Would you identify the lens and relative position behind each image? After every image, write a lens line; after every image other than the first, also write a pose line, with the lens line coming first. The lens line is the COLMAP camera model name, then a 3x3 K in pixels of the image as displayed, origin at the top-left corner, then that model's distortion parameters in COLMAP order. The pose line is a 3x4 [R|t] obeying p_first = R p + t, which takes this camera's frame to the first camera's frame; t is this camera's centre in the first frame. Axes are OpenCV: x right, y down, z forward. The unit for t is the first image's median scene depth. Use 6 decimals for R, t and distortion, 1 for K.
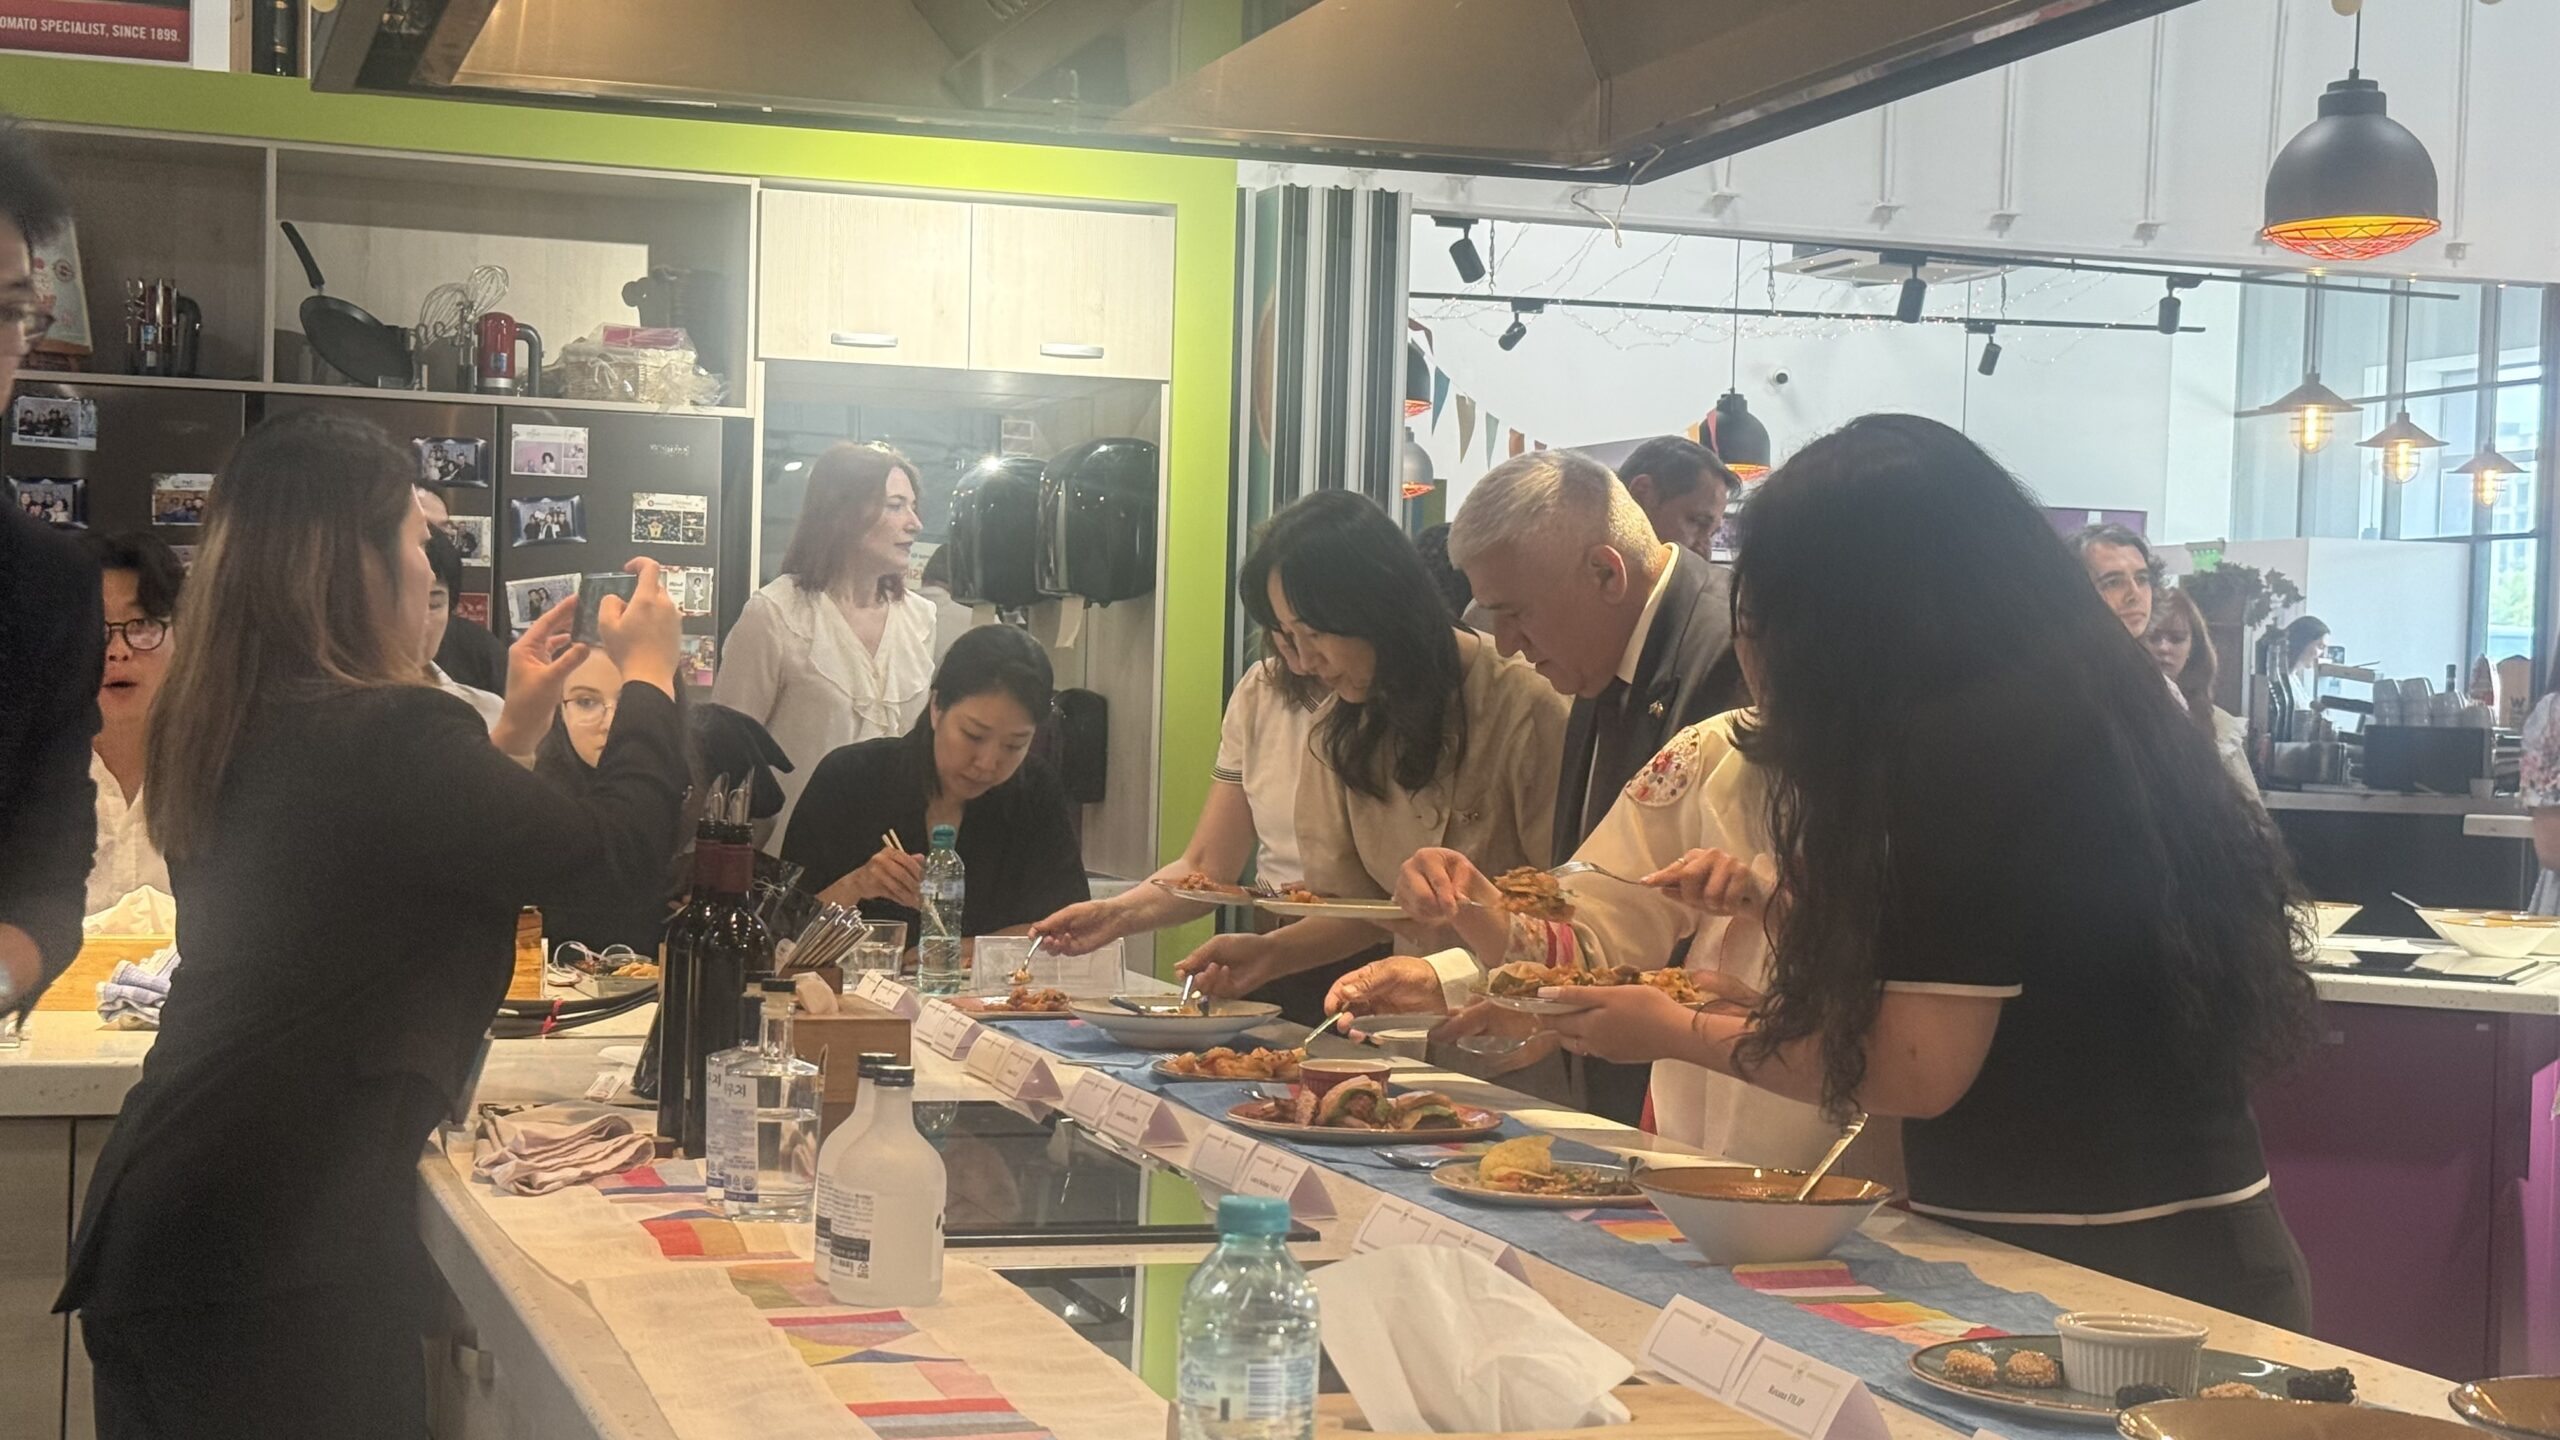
lens RADIAL K [[3633.6, 0, 1288.0], [0, 3633.6, 724.5], [0, 0, 1]] dist [0.099970, 0.000000]
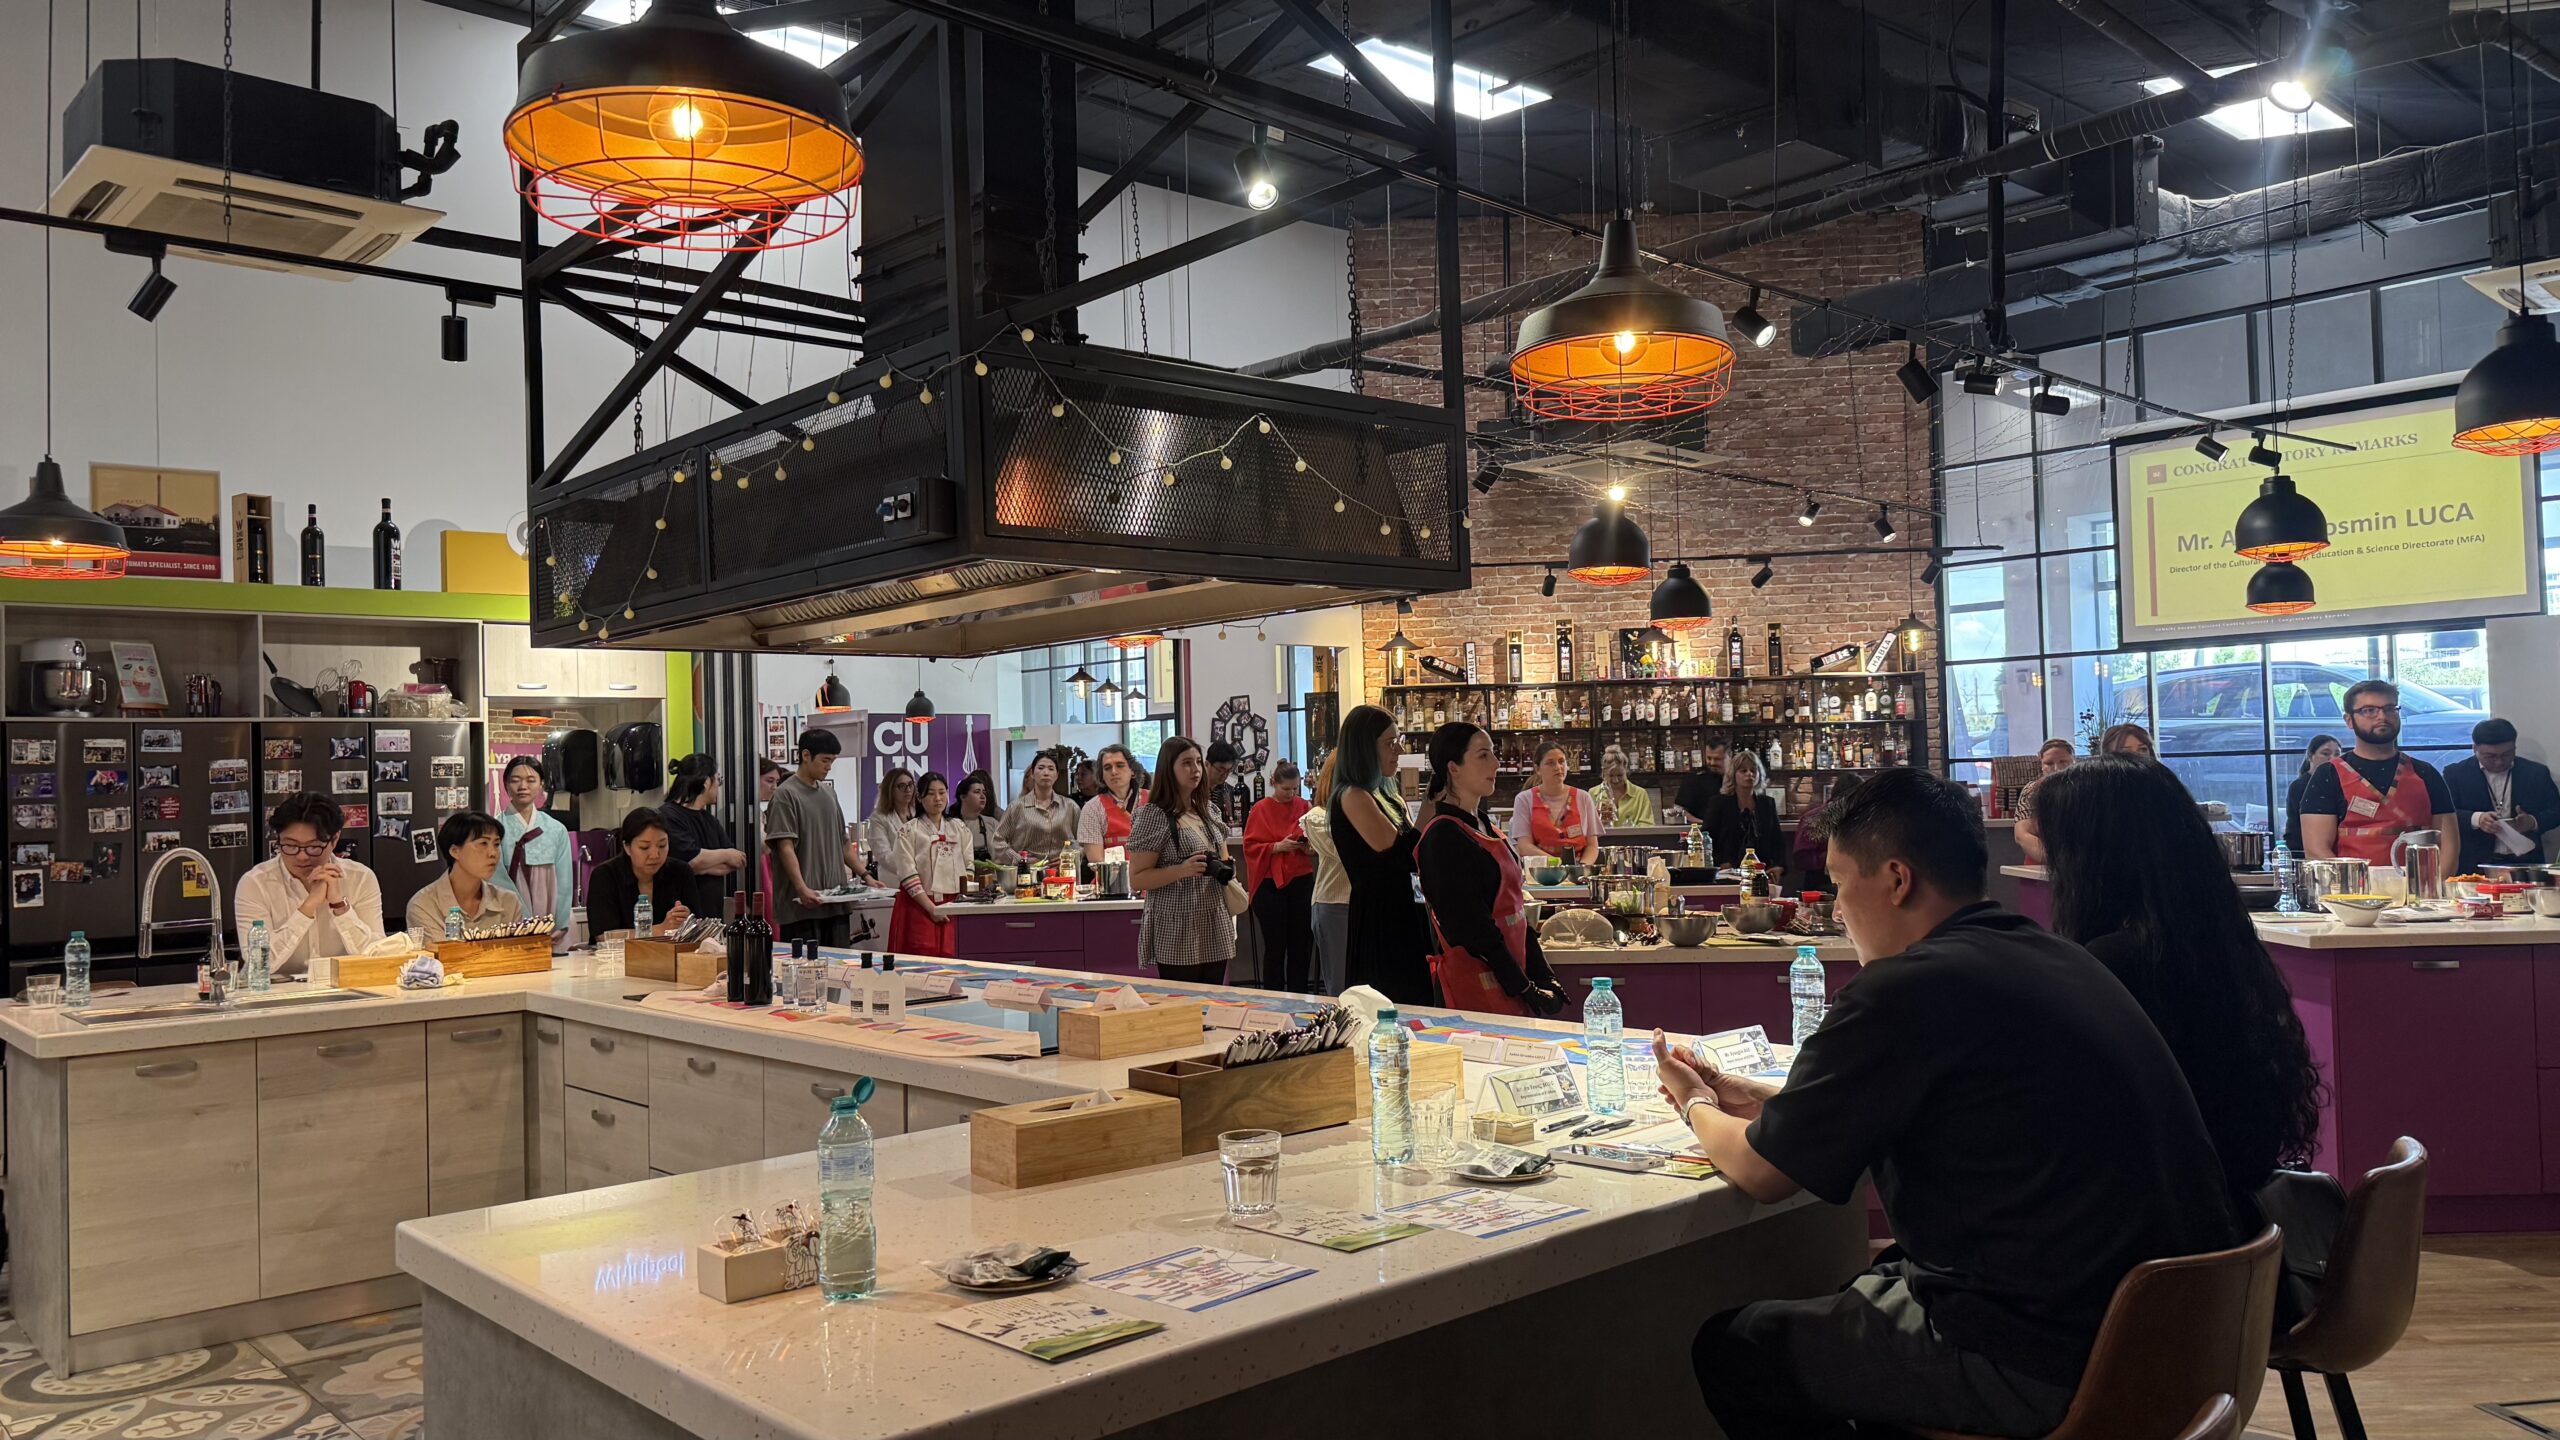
lens RADIAL K [[1800.4, 0, 1274.4], [0, 1800.4, 734.2], [0, 0, 1]] dist [0.031247, -0.039861]
pose [[0.910242, -0.044287, 0.411701, -0.164644], [0.059315, 0.997956, -0.023792, -0.018671], [-0.409806, 0.046077, 0.911008, -0.268246]]
